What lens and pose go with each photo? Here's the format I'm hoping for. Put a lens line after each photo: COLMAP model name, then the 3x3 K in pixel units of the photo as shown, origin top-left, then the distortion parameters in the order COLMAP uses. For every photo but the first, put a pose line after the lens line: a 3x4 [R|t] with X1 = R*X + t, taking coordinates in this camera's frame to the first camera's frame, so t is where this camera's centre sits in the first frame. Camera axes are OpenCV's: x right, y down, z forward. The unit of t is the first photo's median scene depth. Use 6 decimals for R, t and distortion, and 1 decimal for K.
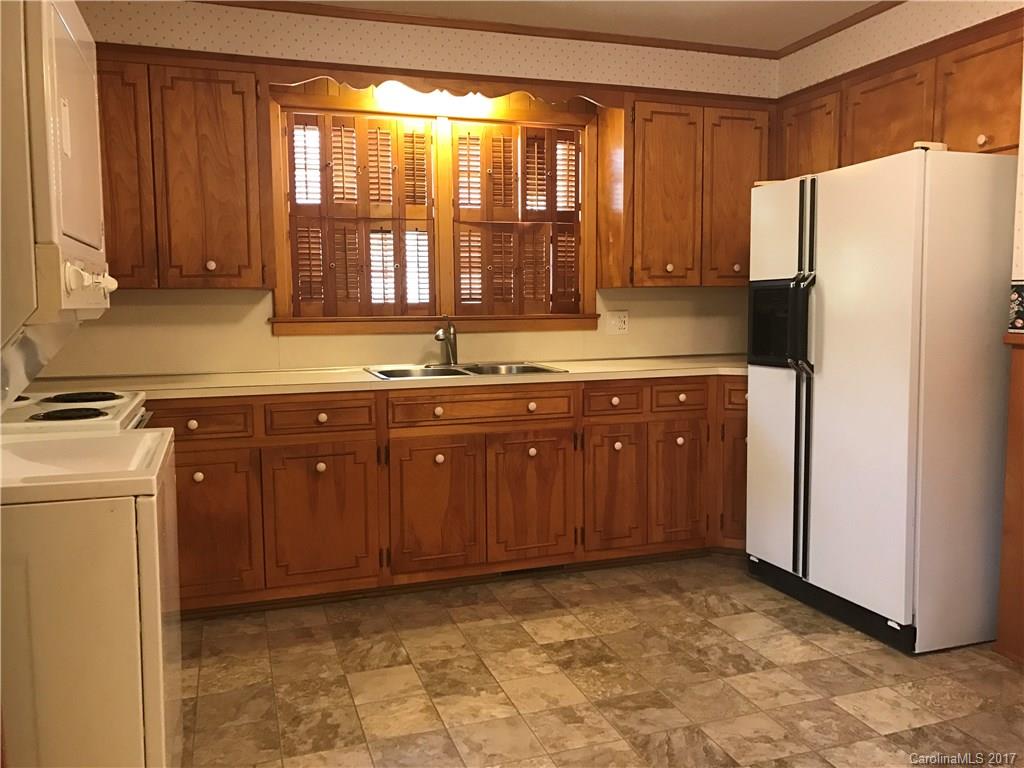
lens RADIAL K [[844.6, 0, 525.7], [0, 844.6, 378.2], [0, 0, 1]] dist [0.093702, -0.135578]
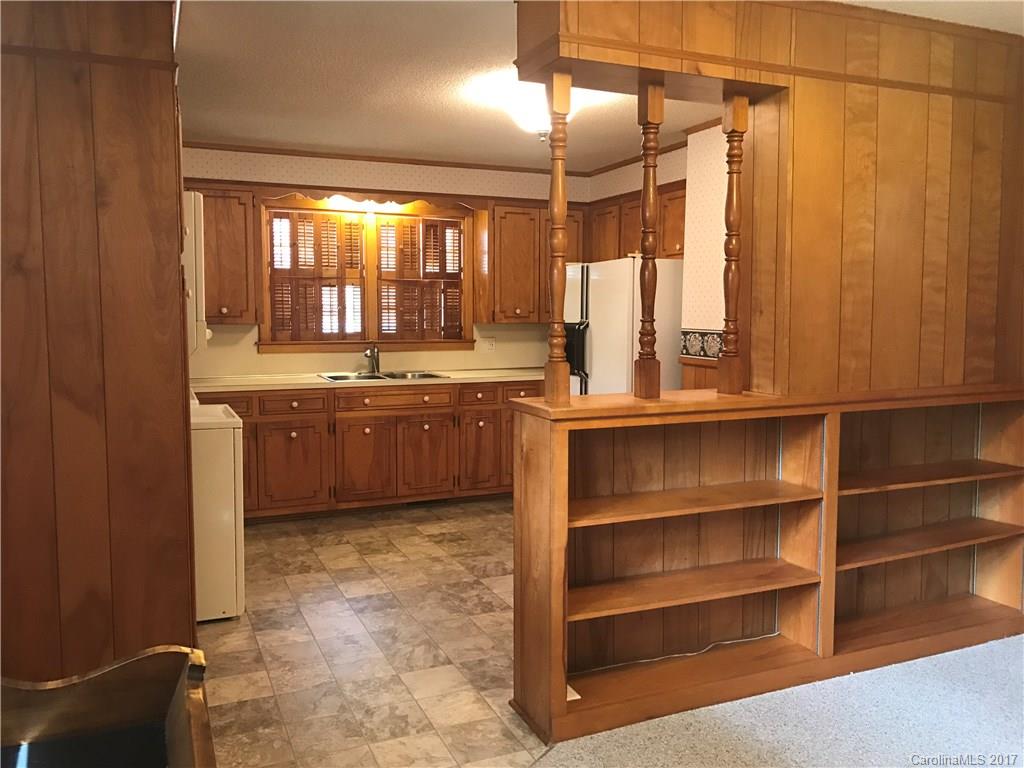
lens RADIAL K [[844.6, 0, 525.7], [0, 844.6, 378.2], [0, 0, 1]] dist [0.093702, -0.135578]
pose [[0.996731, 0.004298, 0.080678, 0.063459], [-0.003435, 0.999935, -0.010830, 0.010506], [-0.080719, 0.010517, 0.996681, -0.588298]]
